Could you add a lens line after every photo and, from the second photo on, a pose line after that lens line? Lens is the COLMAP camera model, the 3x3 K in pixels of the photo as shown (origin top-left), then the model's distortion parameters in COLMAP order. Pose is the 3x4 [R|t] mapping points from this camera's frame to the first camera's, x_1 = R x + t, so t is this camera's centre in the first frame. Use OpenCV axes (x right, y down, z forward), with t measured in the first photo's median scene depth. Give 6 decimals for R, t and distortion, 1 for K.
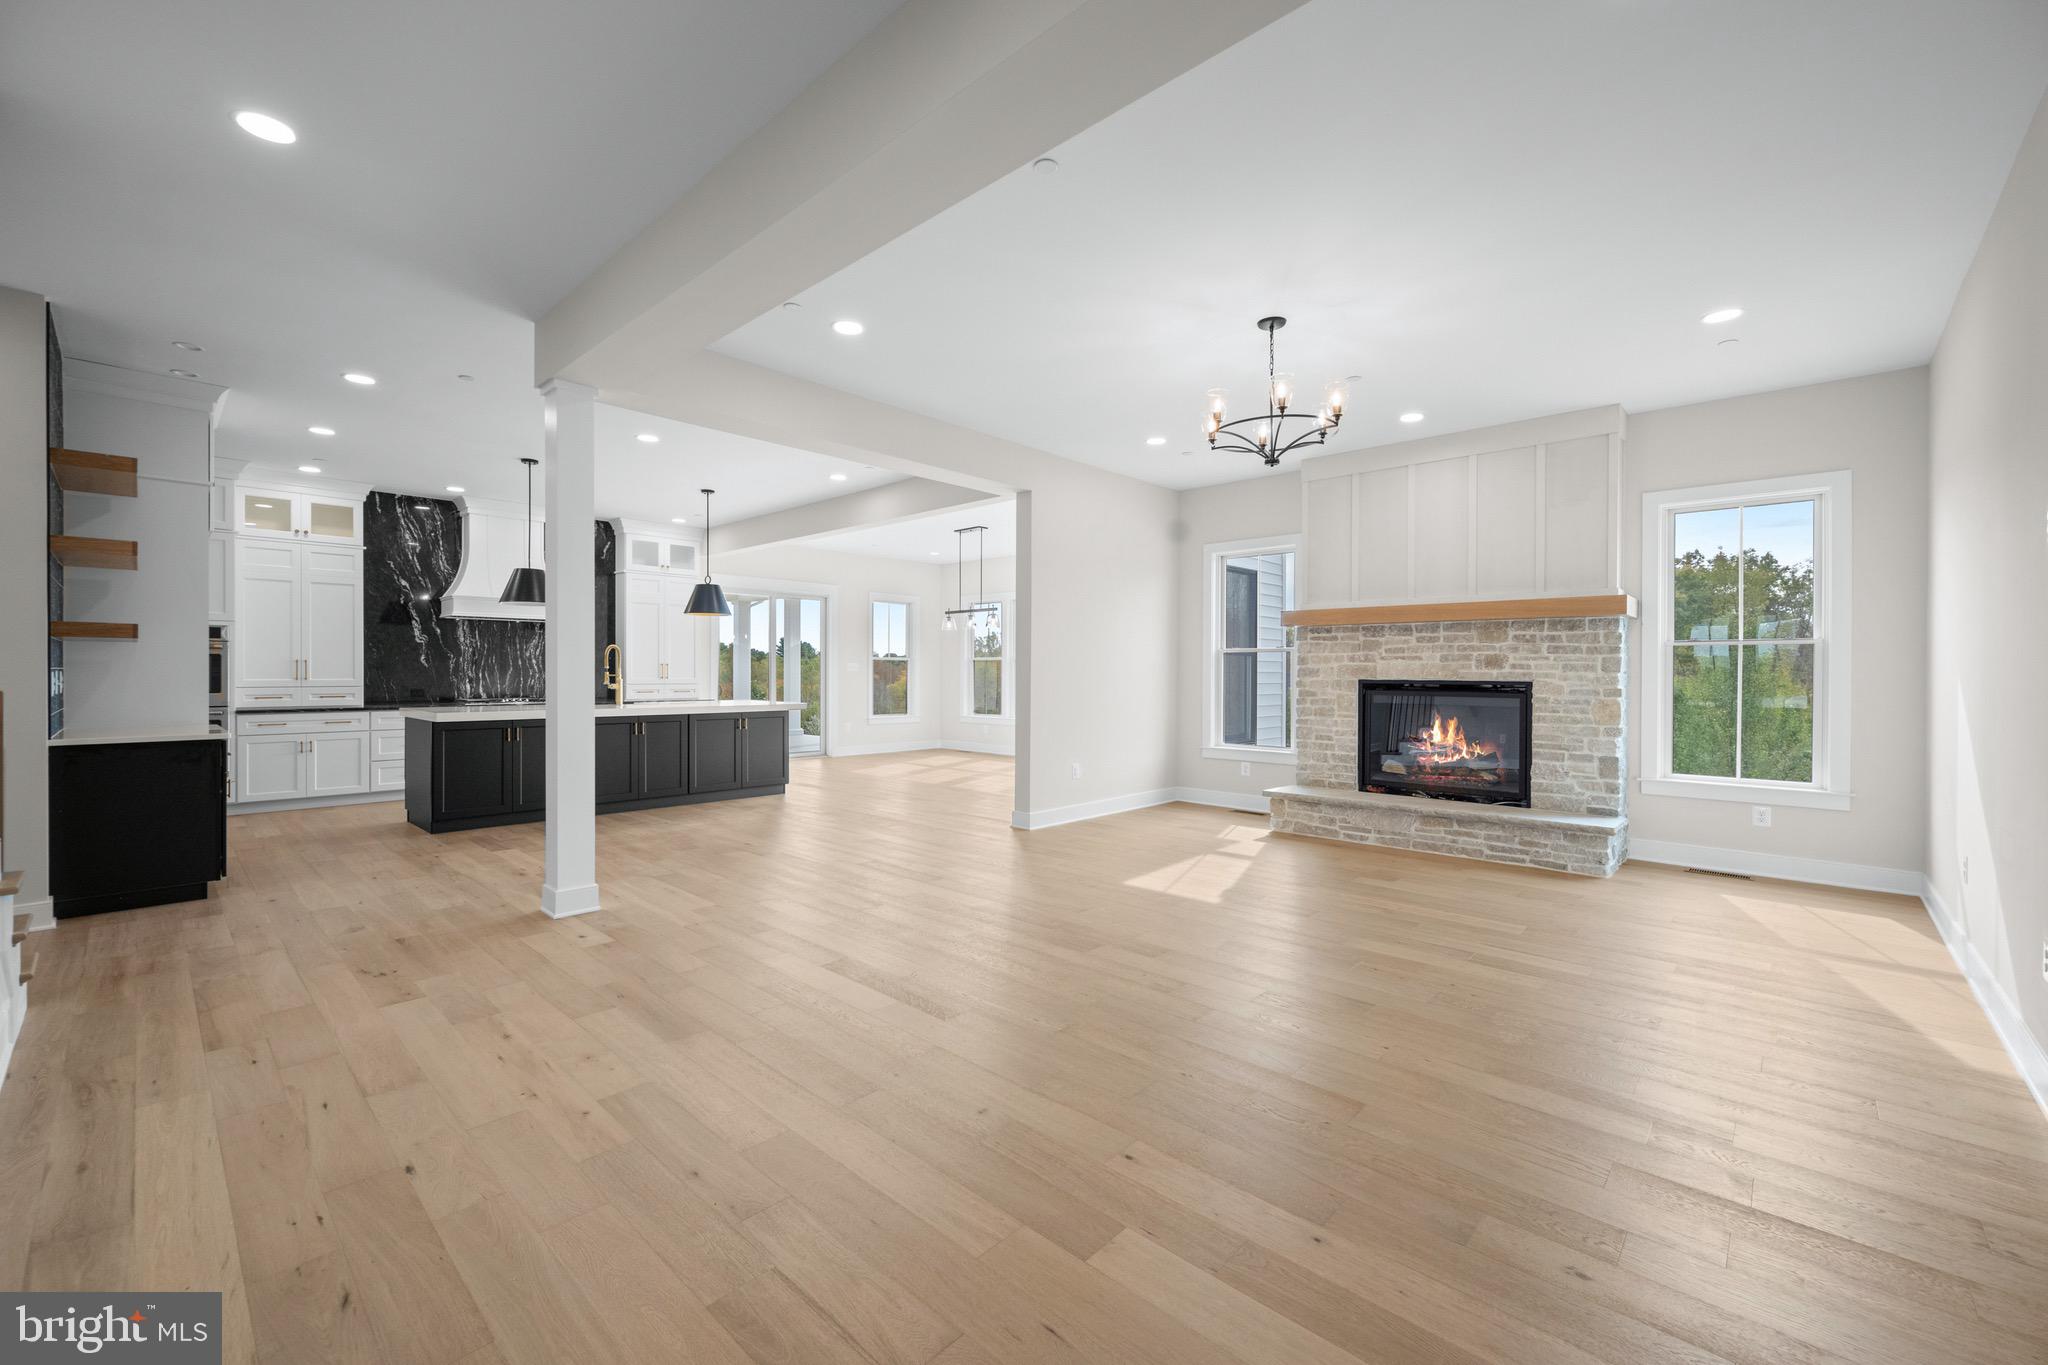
lens RADIAL K [[816.7, 0, 1018.6], [0, 816.7, 675.8], [0, 0, 1]] dist [-0.002036, 0.000254]
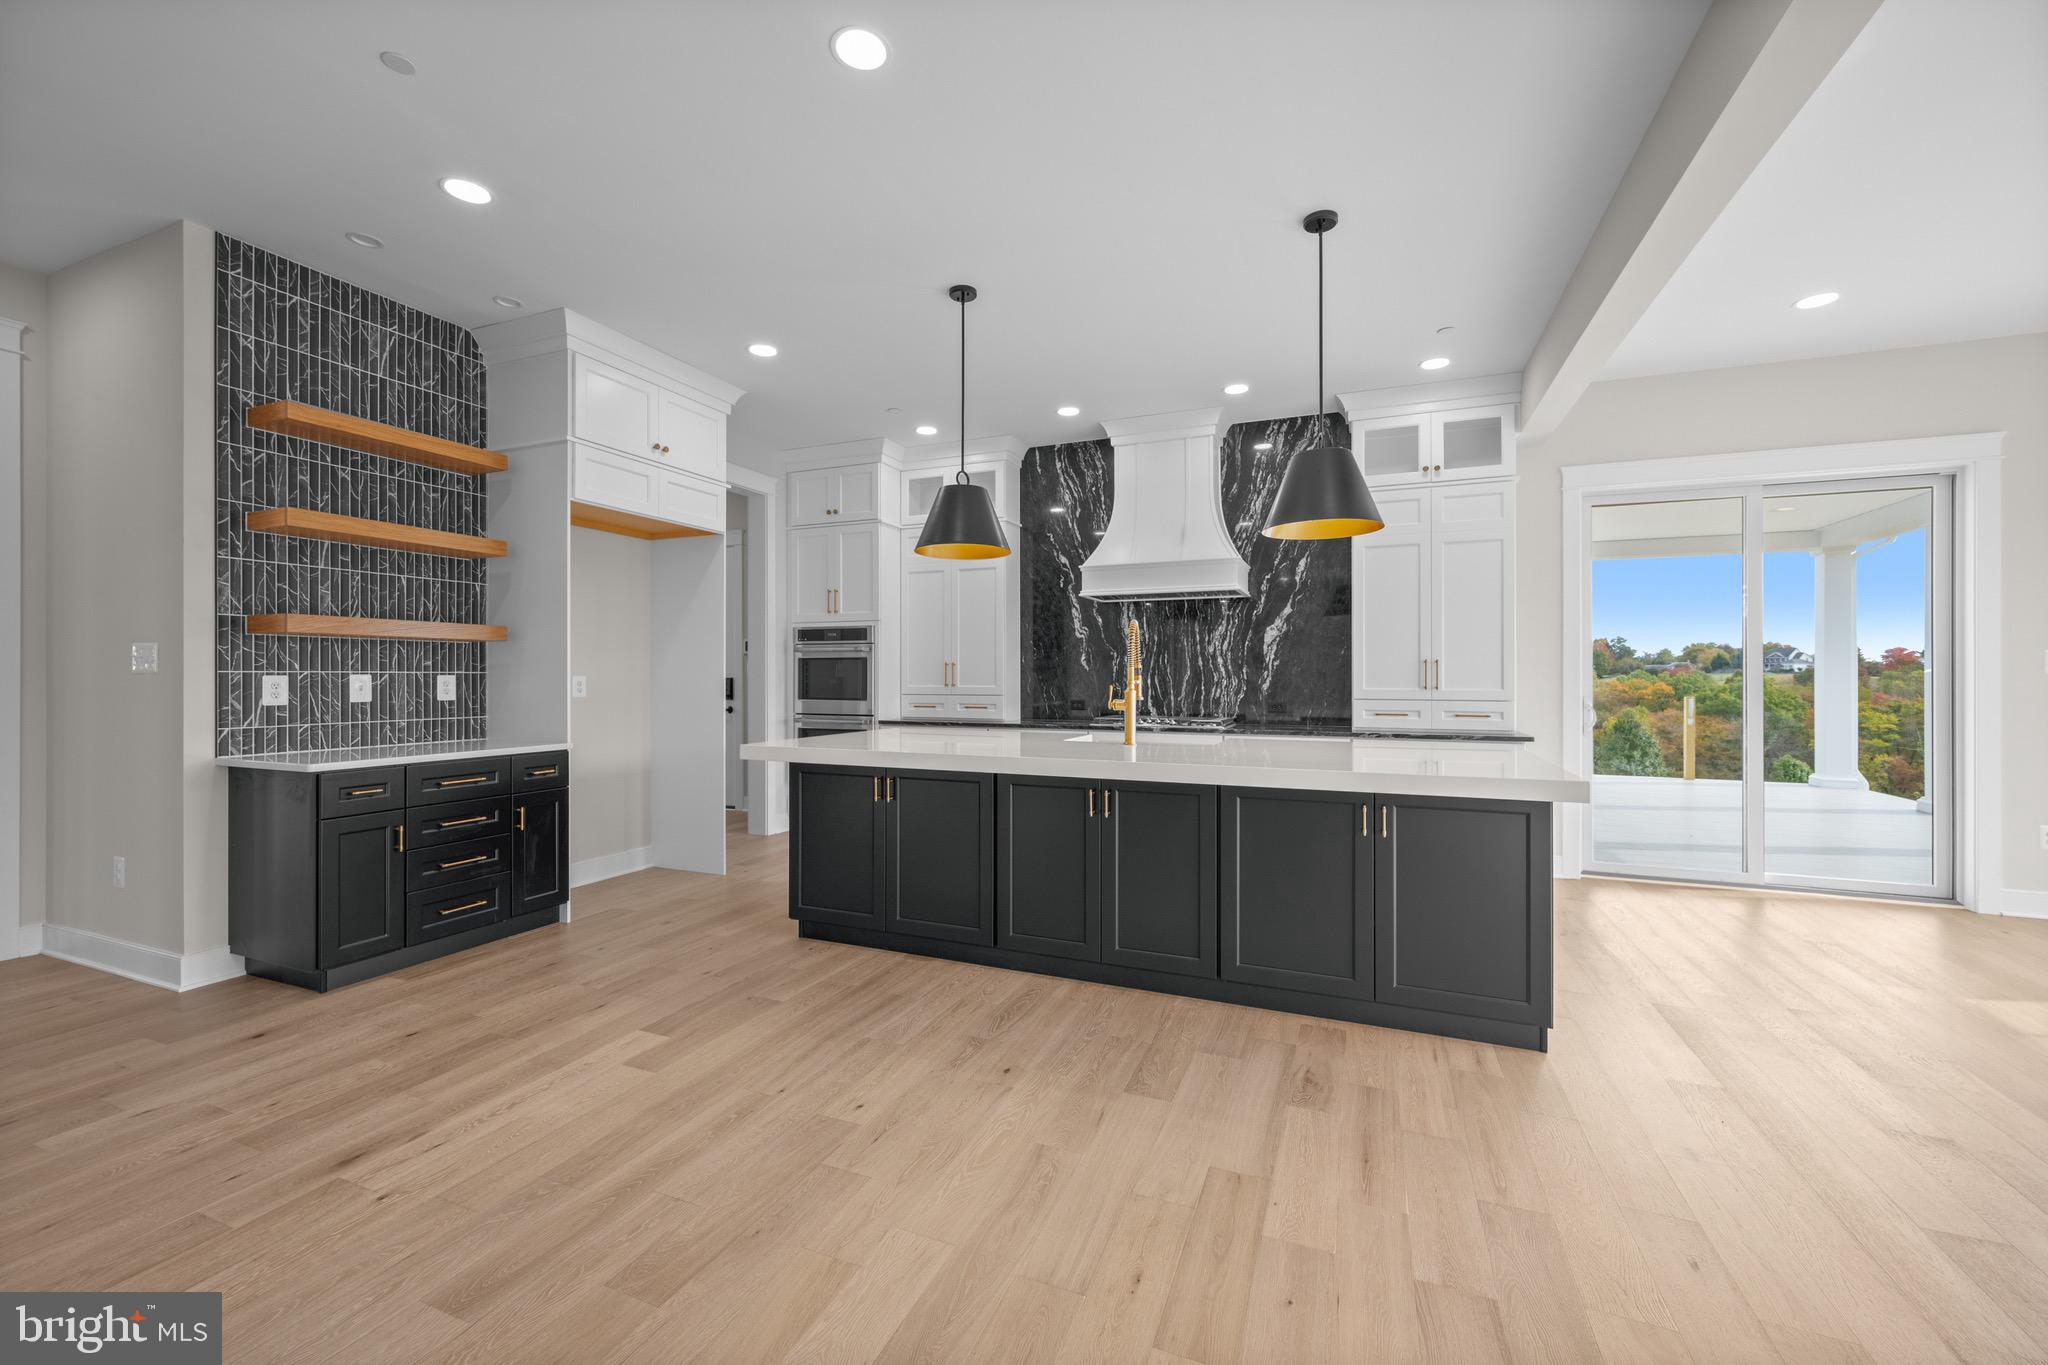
lens RADIAL K [[816.7, 0, 1016.7], [0, 816.7, 678.5], [0, 0, 1]] dist [-0.002036, 0.000254]
pose [[0.346509, -0.000647, -0.938046, -0.081014], [-0.004175, 0.999989, -0.002232, -0.002391], [0.938037, 0.004690, 0.346503, 0.995503]]
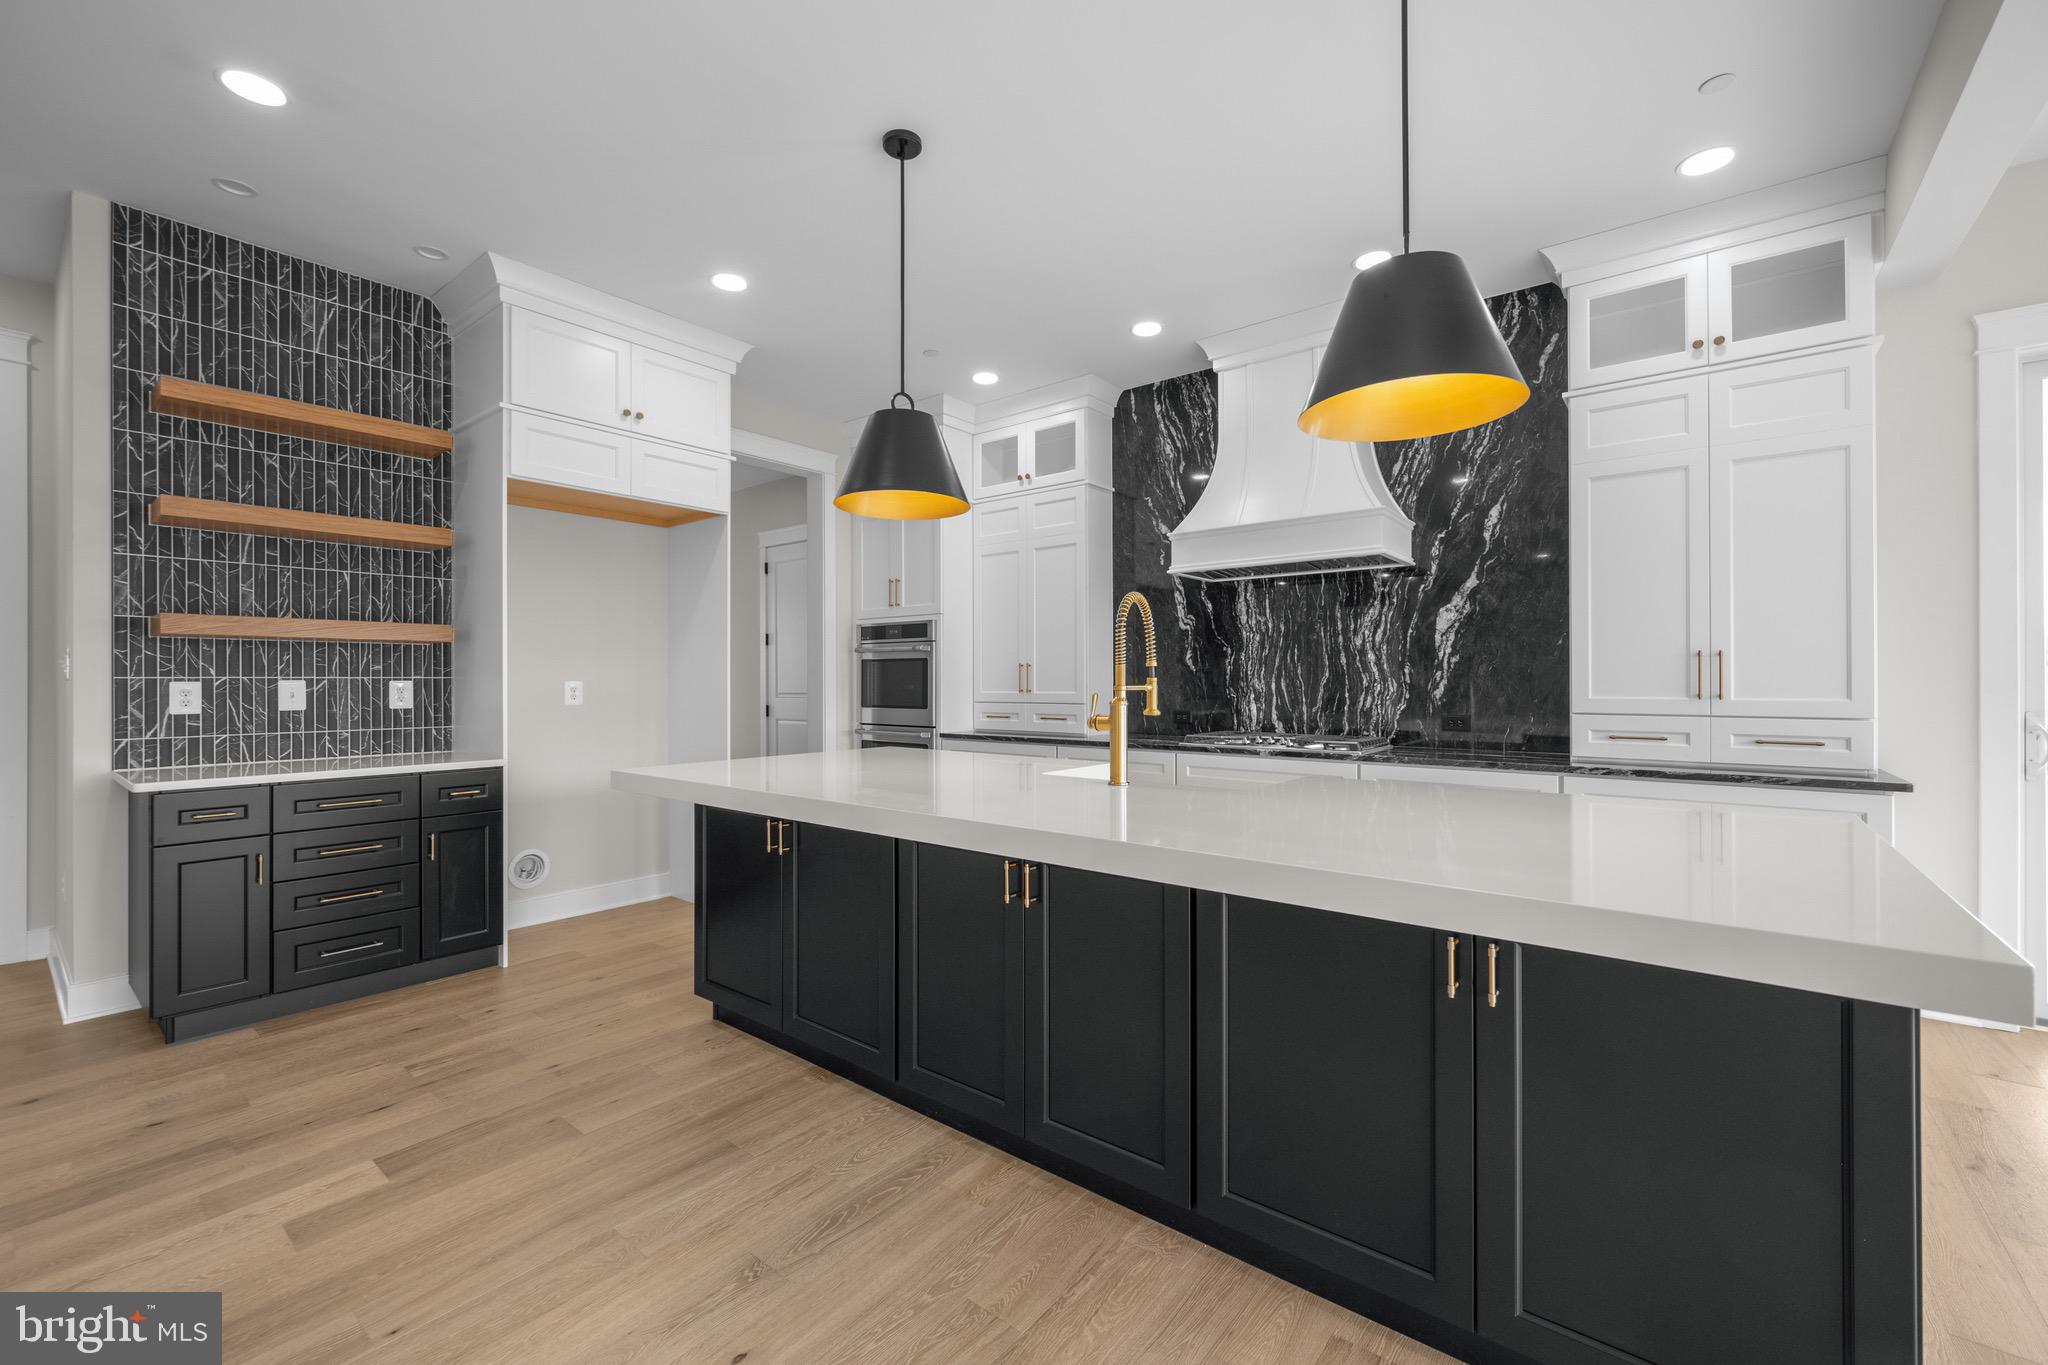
lens RADIAL K [[839.2, 0, 1016.4], [0, 839.2, 680.4], [0, 0, 1]] dist [-0.001759, 0.000388]
pose [[0.077481, -0.003050, -0.996989, -0.225985], [-0.002318, 0.999992, -0.003240, -0.003971], [0.996991, 0.002562, 0.077474, 1.210107]]
